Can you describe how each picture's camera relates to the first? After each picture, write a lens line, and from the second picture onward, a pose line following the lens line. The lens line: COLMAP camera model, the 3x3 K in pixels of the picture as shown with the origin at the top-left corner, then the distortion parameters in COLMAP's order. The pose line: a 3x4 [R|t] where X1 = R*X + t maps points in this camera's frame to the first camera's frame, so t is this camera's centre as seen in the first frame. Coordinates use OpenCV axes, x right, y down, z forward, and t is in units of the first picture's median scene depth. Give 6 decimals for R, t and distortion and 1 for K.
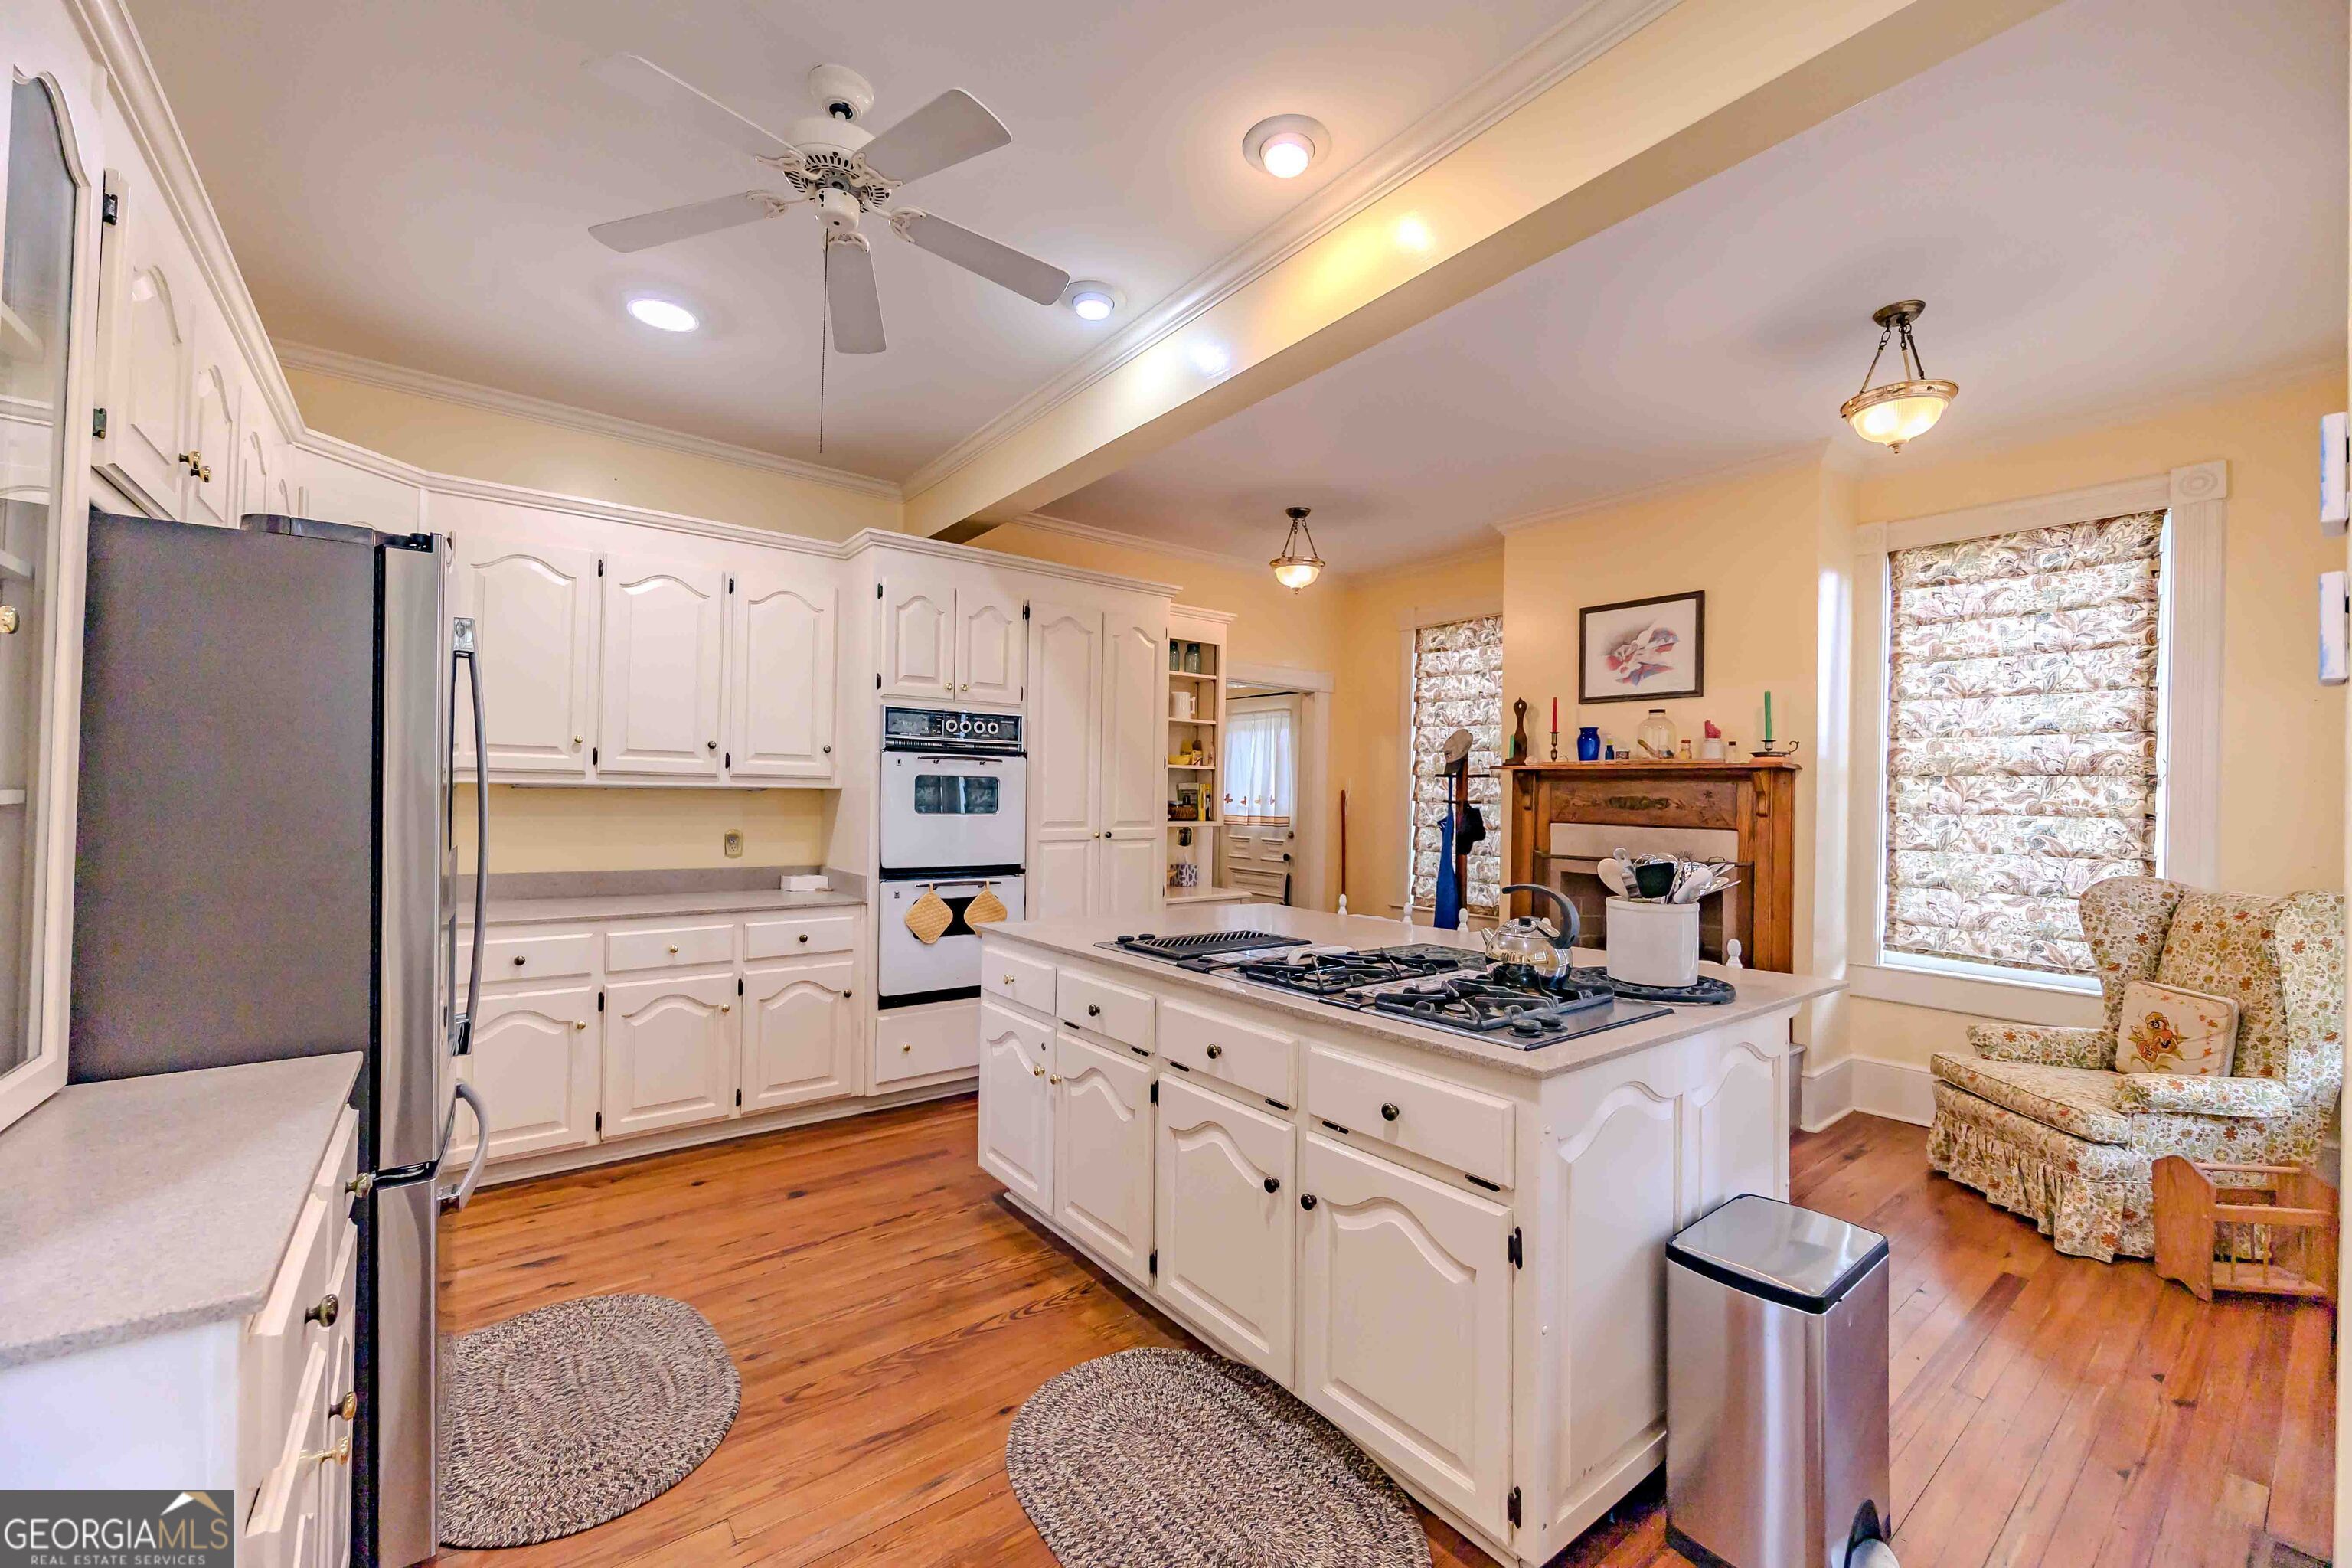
lens RADIAL K [[932.0, 0, 1186.0], [0, 932.0, 785.8], [0, 0, 1]] dist [-0.001165, -0.000153]
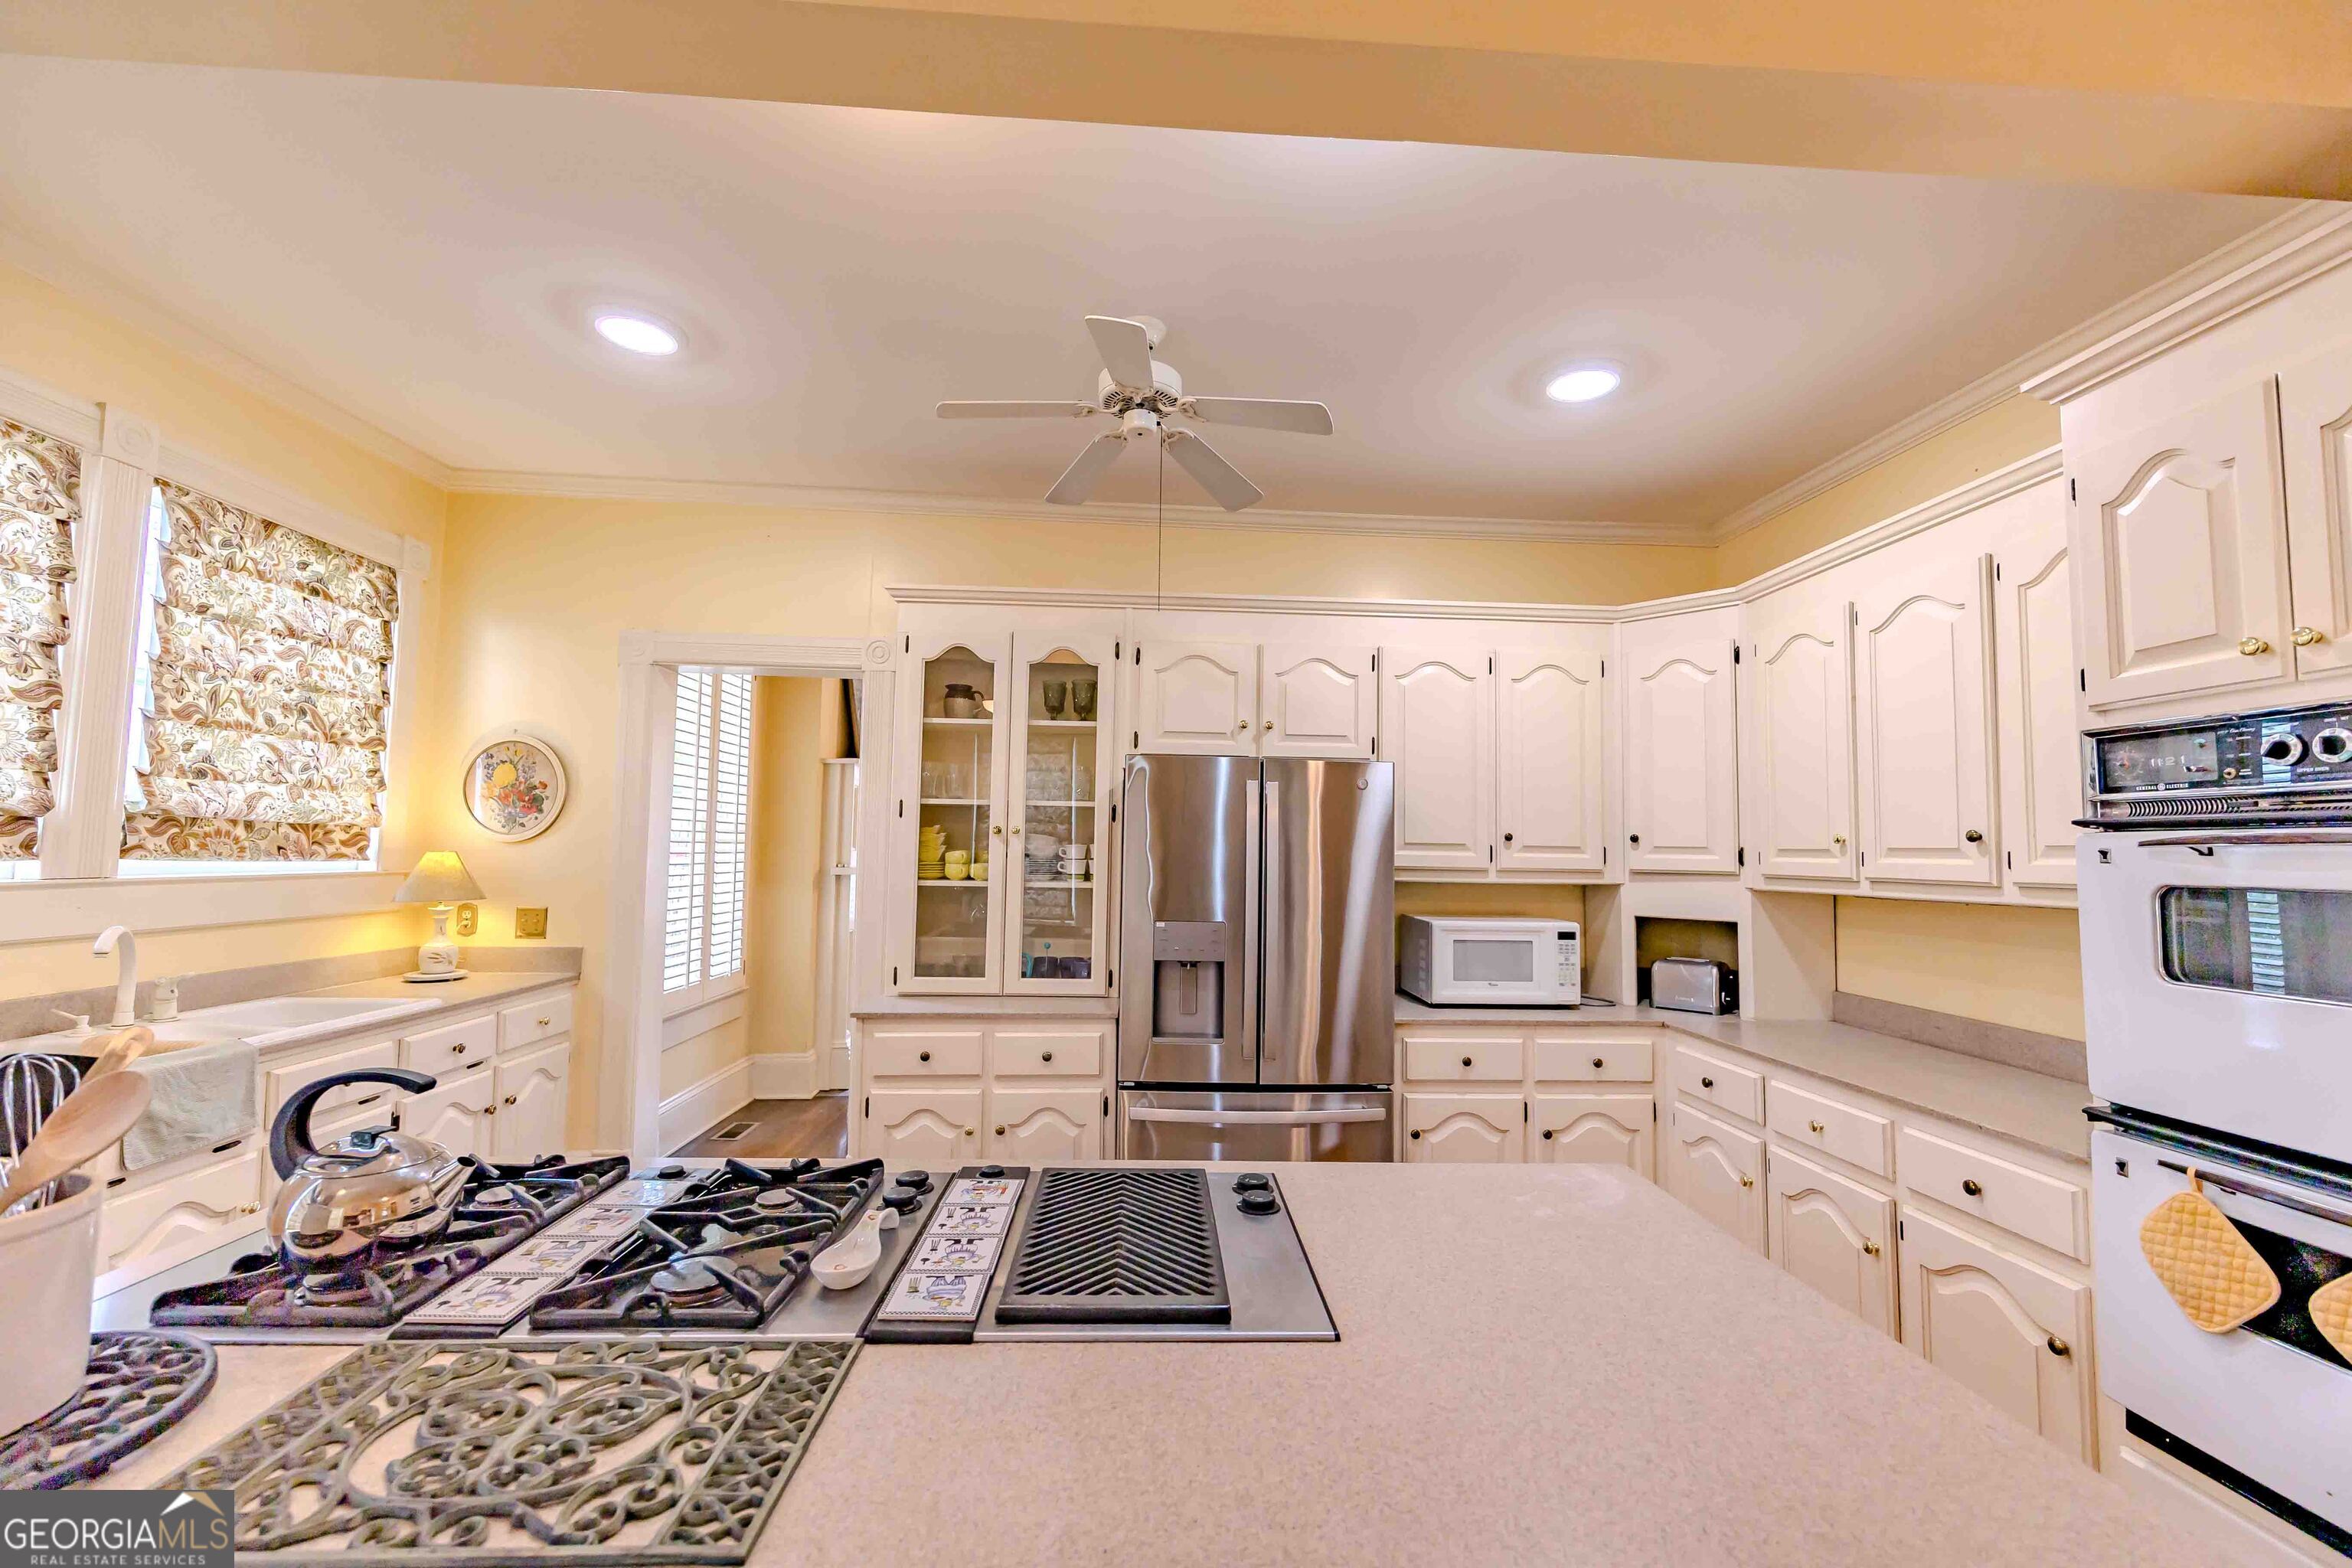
lens RADIAL K [[942.8, 0, 1181.4], [0, 942.8, 784.8], [0, 0, 1]] dist [-0.001386, -0.000156]
pose [[-0.571119, -0.085618, -0.816390, 0.290744], [-0.016961, 0.995564, -0.092543, -0.009535], [0.820692, -0.039007, -0.570038, 0.858061]]
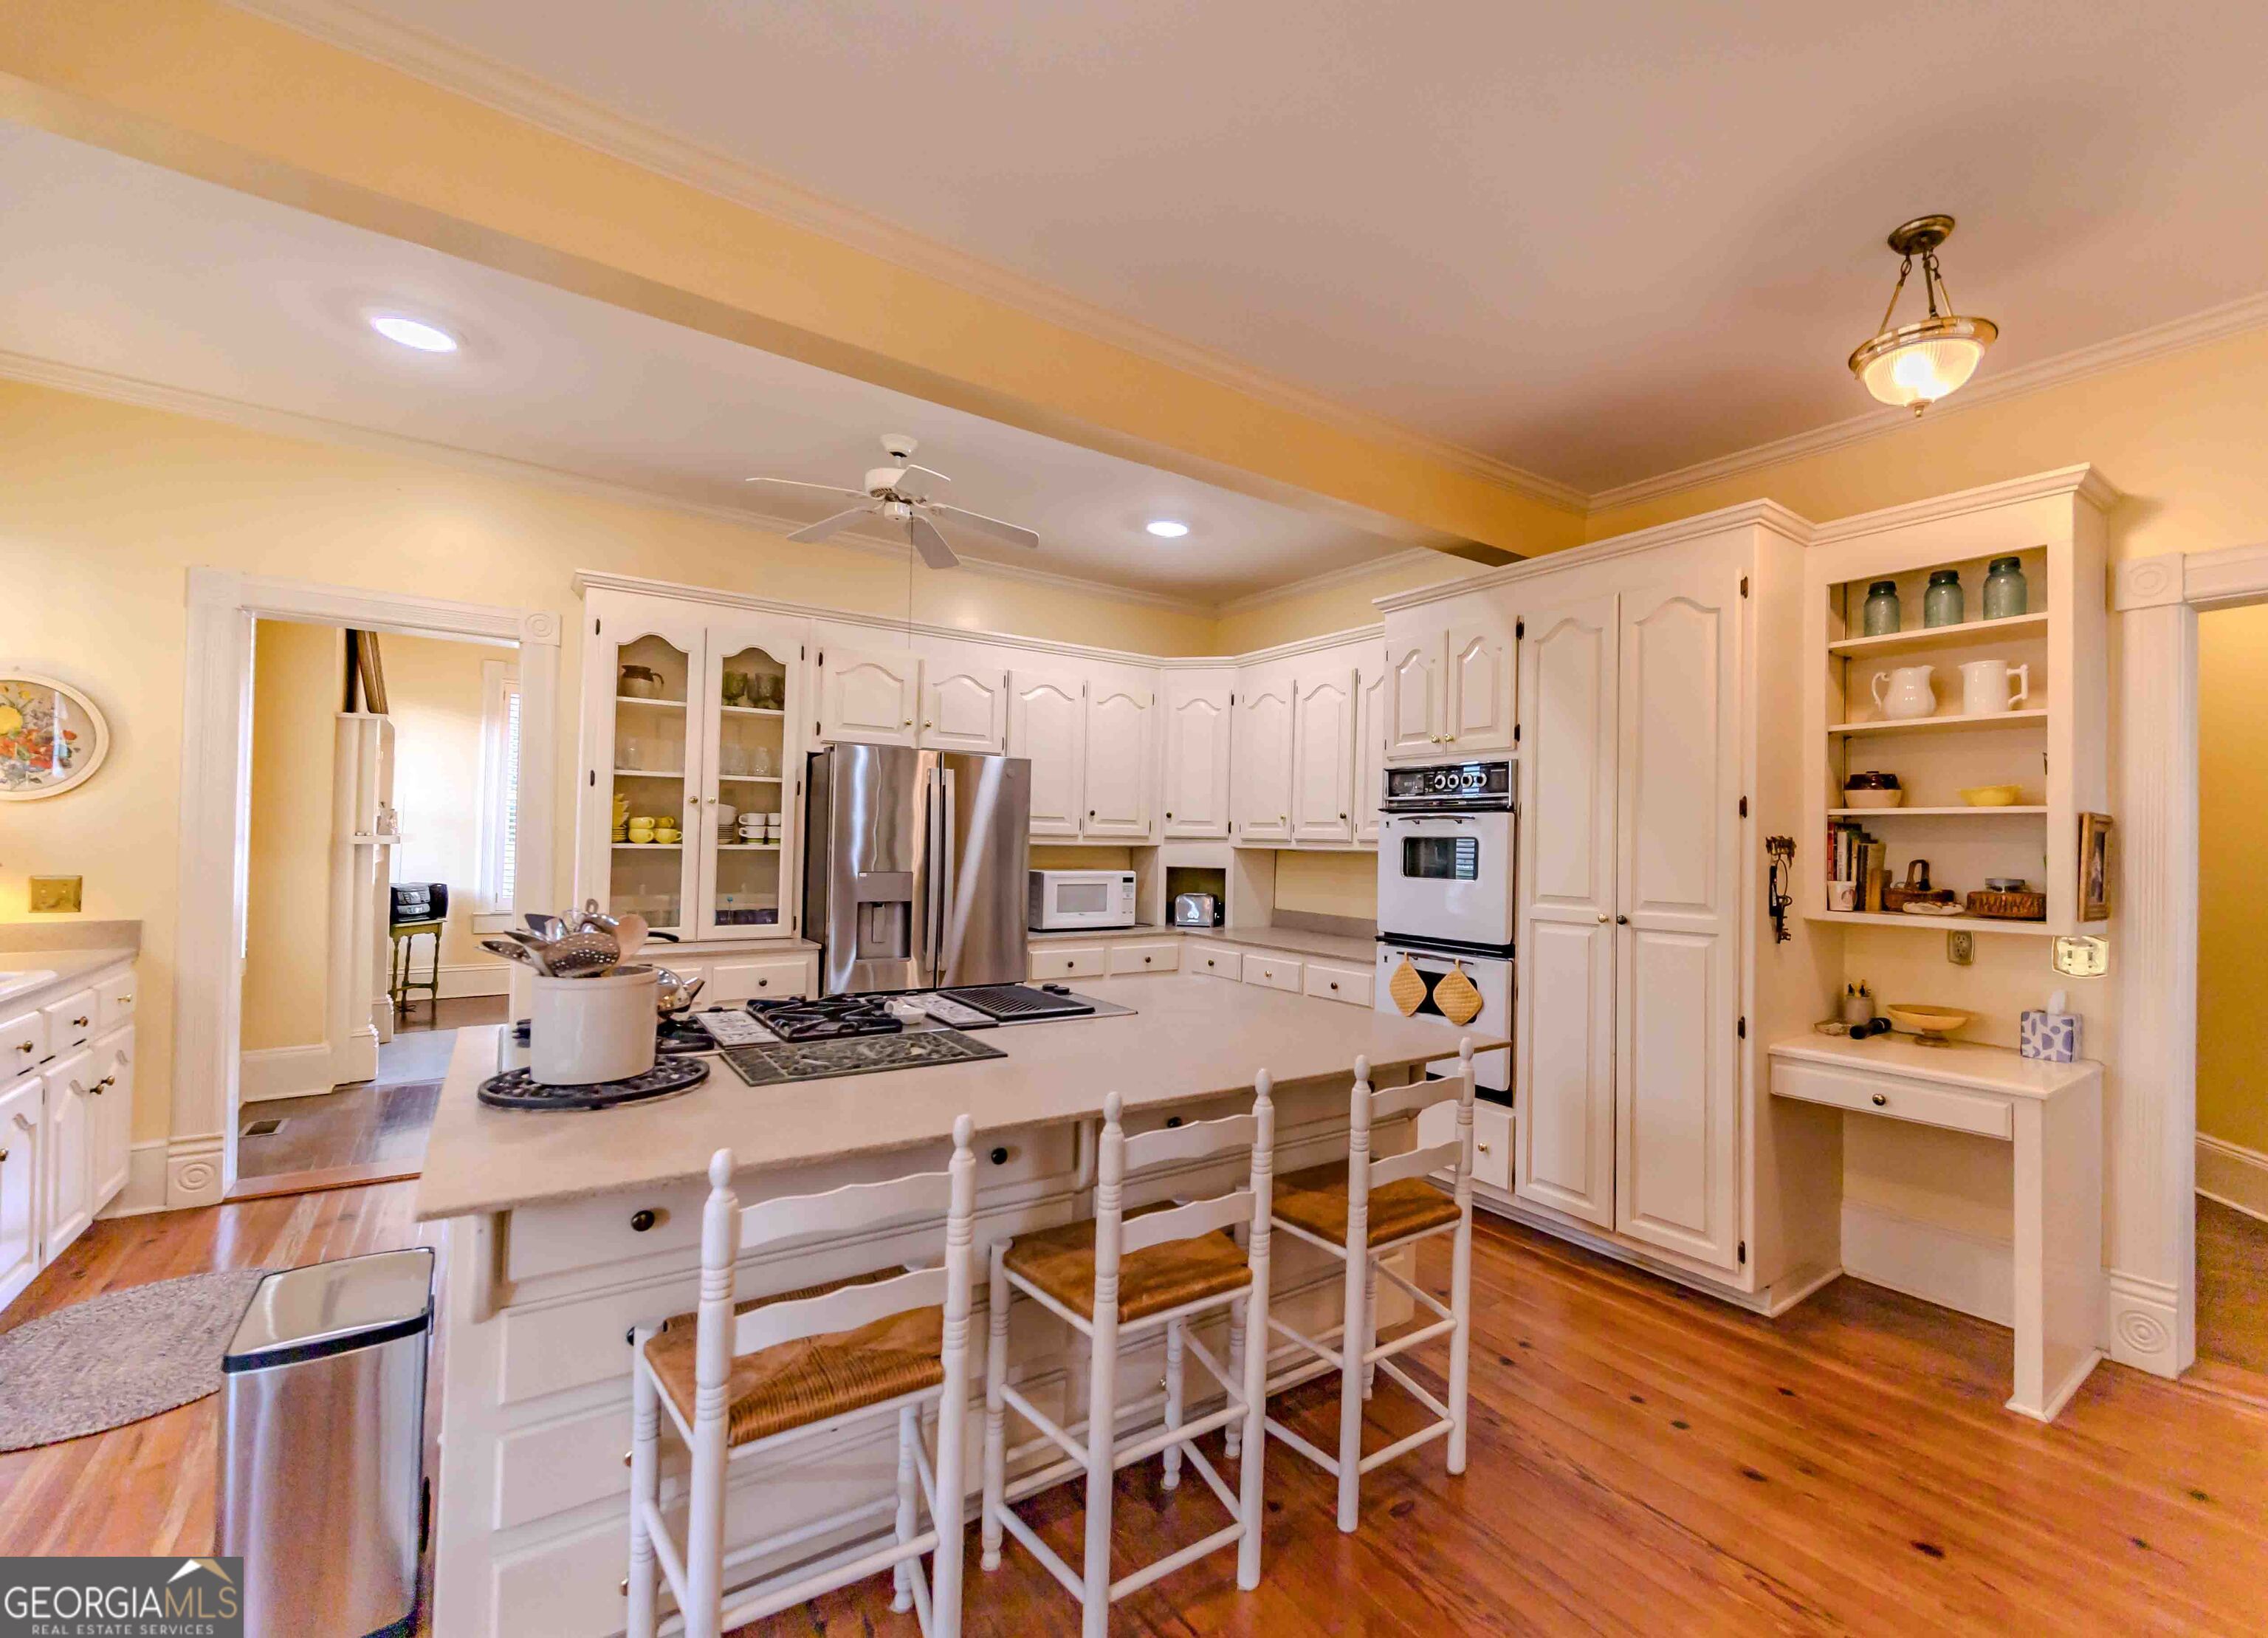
lens RADIAL K [[991.9, 0, 1246.4], [0, 991.9, 816.5], [0, 0, 1]] dist [0.001450, 0.000205]
pose [[-0.003672, -0.042568, -0.999087, 0.713610], [-0.007749, 0.999065, -0.042539, 0.011829], [0.999963, 0.007586, -0.003998, 0.816665]]
